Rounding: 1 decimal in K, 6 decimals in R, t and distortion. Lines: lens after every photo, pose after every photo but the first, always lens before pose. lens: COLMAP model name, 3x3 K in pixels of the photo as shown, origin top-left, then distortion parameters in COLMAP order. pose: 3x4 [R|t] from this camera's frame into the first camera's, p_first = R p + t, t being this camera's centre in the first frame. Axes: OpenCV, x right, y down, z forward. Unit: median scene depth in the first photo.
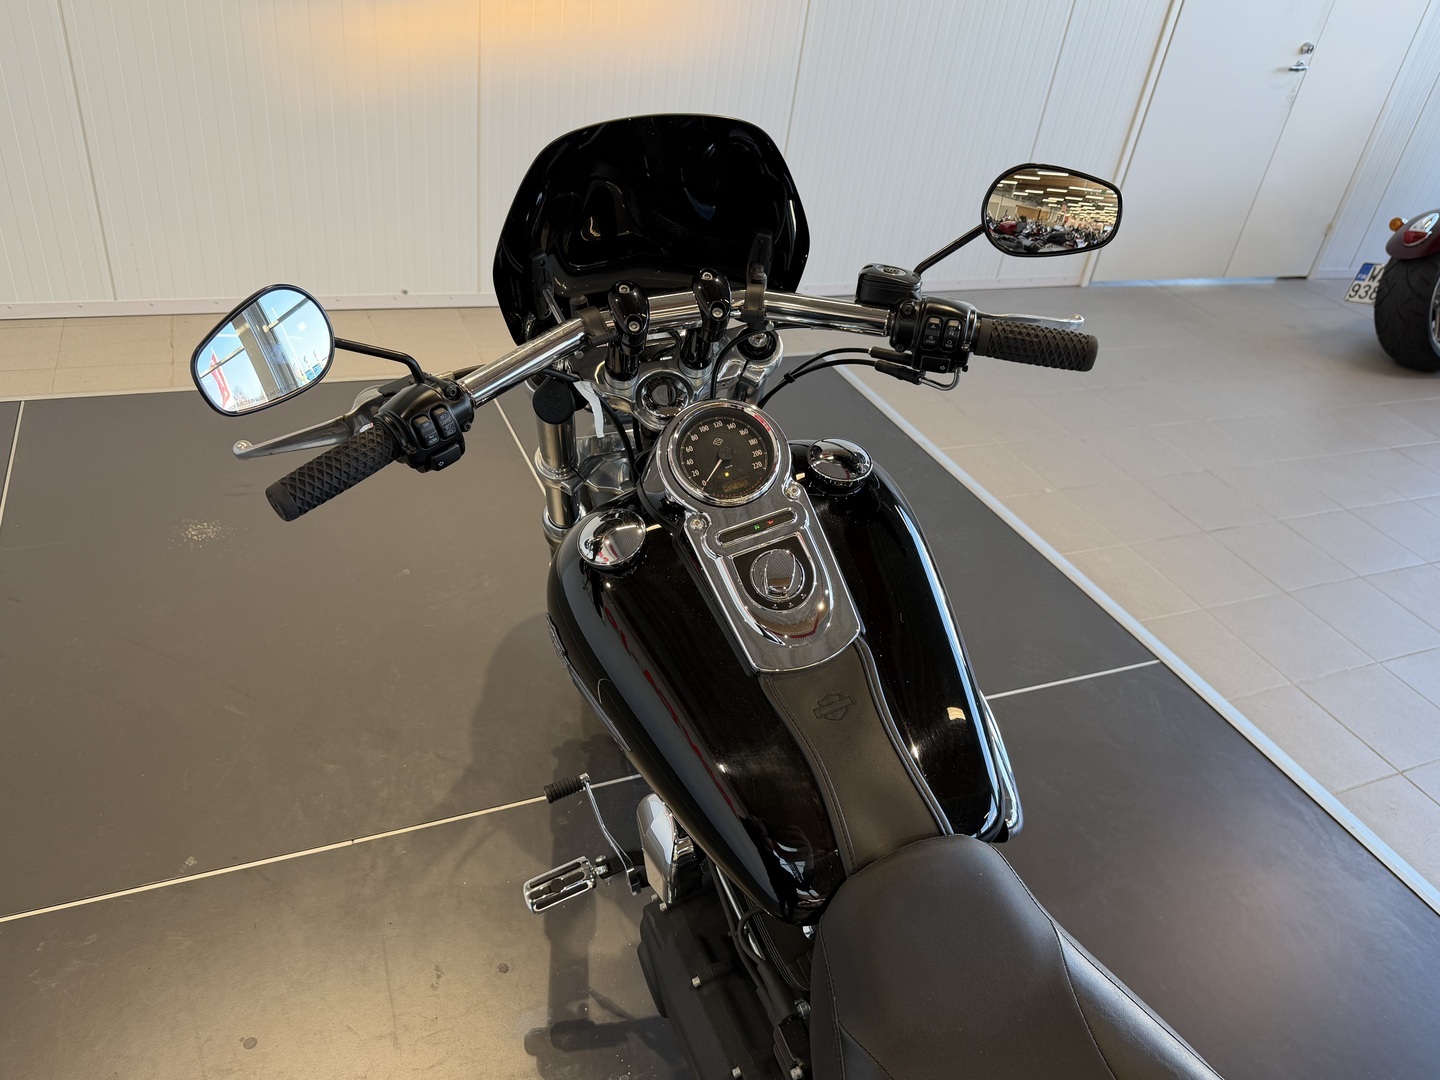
lens RADIAL K [[1077.4, 0, 720.0], [0, 1077.4, 540.0], [0, 0, 1]] dist [0.028076, -0.062494]
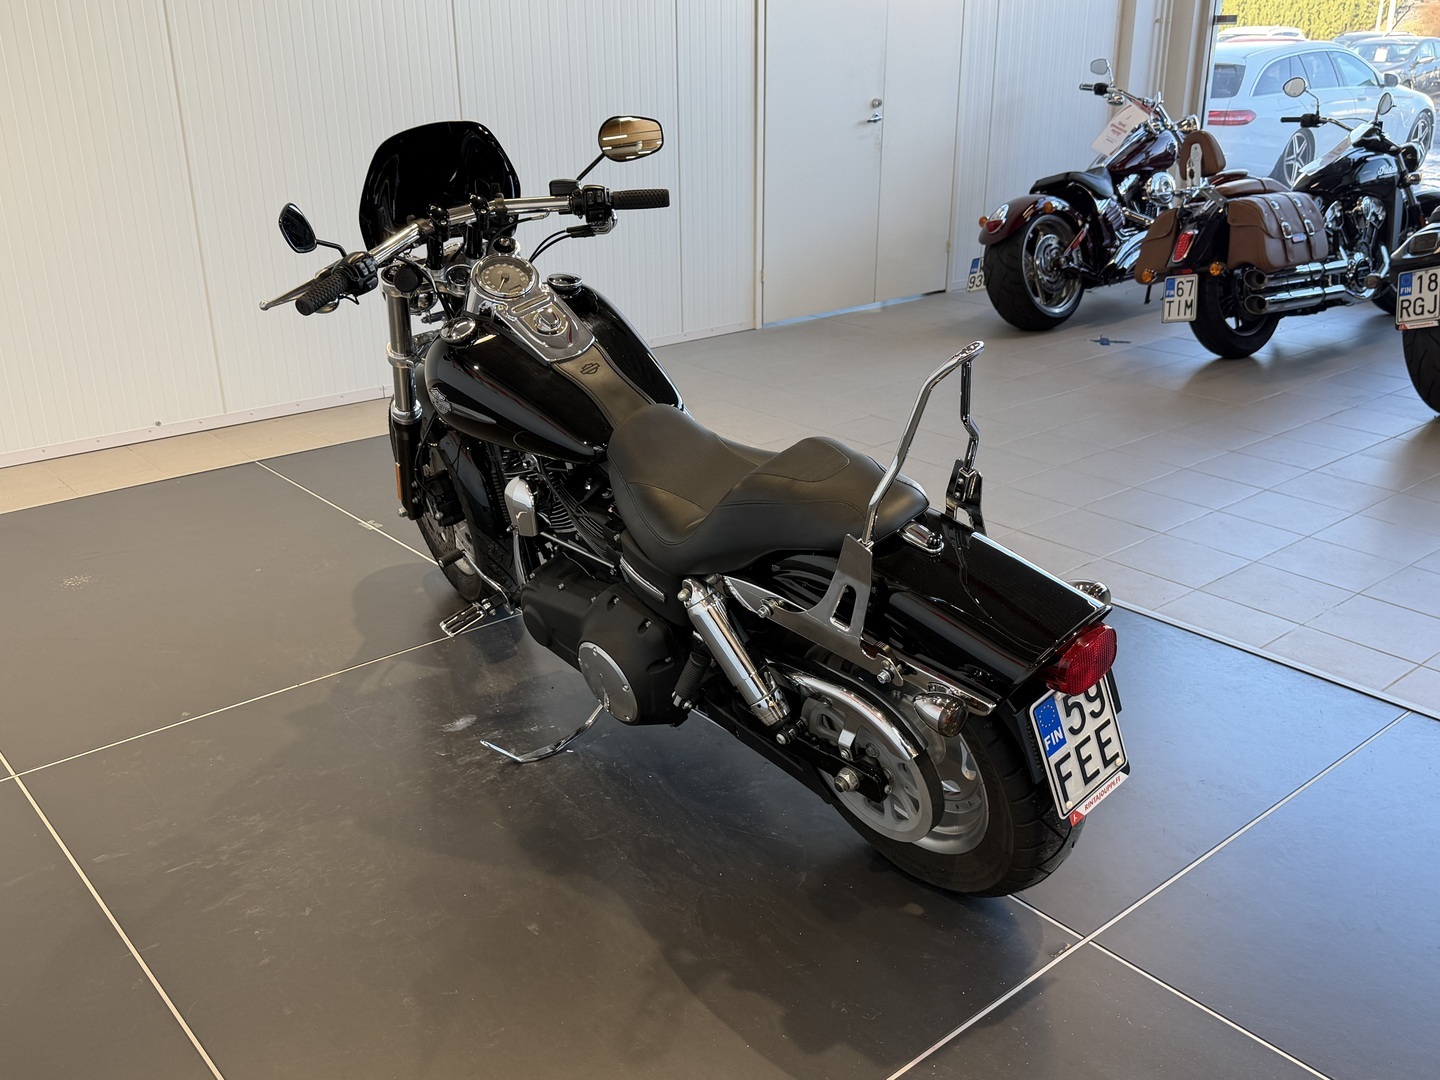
lens RADIAL K [[1325.2, 0, 720.0], [0, 1325.2, 540.0], [0, 0, 1]] dist [-0.003074, -0.004789]
pose [[0.948189, -0.227009, 0.222271, -0.254626], [0.264978, 0.951046, -0.159052, 0.818579], [-0.175284, 0.209708, 0.961924, -1.215358]]
